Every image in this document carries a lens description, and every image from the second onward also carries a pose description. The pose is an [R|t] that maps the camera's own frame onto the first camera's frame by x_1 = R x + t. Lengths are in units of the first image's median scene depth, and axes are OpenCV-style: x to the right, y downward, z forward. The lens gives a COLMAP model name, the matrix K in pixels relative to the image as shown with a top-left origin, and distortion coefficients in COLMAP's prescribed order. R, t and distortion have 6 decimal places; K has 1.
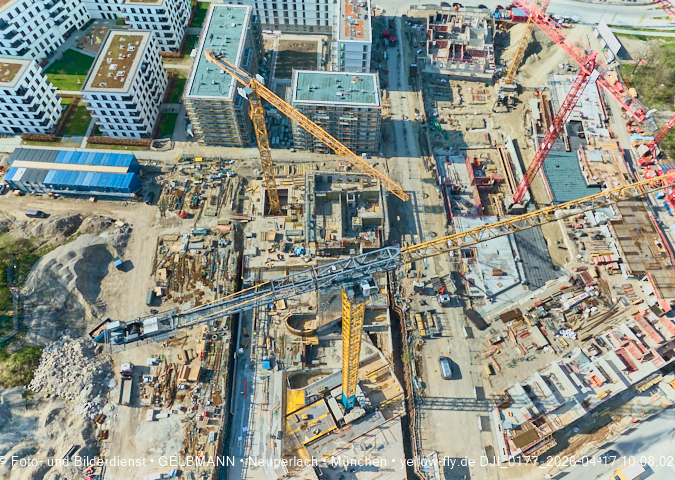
lens RADIAL K [[454.7, 0, 341.0], [0, 454.7, 245.6], [0, 0, 1]] dist [-0.037356, 0.032098]
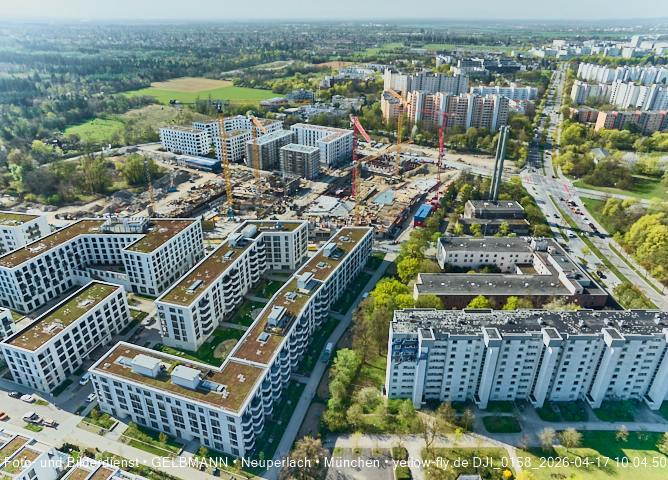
lens RADIAL K [[450.0, 0, 332.5], [0, 450.0, 241.7], [0, 0, 1]] dist [-0.037356, 0.032098]
pose [[0.896012, 0.196266, -0.398299, 1.213677], [-0.377128, 0.809872, -0.449313, 1.080400], [0.234386, 0.552799, 0.799673, -0.599156]]
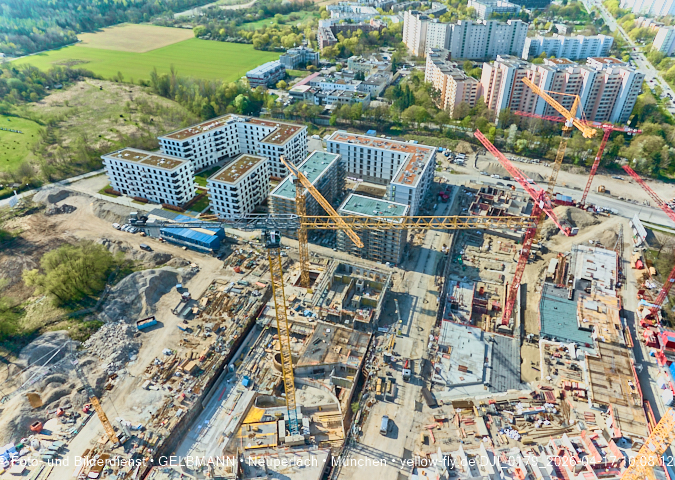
lens RADIAL K [[454.7, 0, 341.2], [0, 454.7, 246.5], [0, 0, 1]] dist [-0.037356, 0.032098]
pose [[0.939849, 0.191945, -0.282561, 0.298975], [-0.287877, 0.890349, -0.352713, 0.252258], [0.183877, 0.412840, 0.892050, -0.154051]]
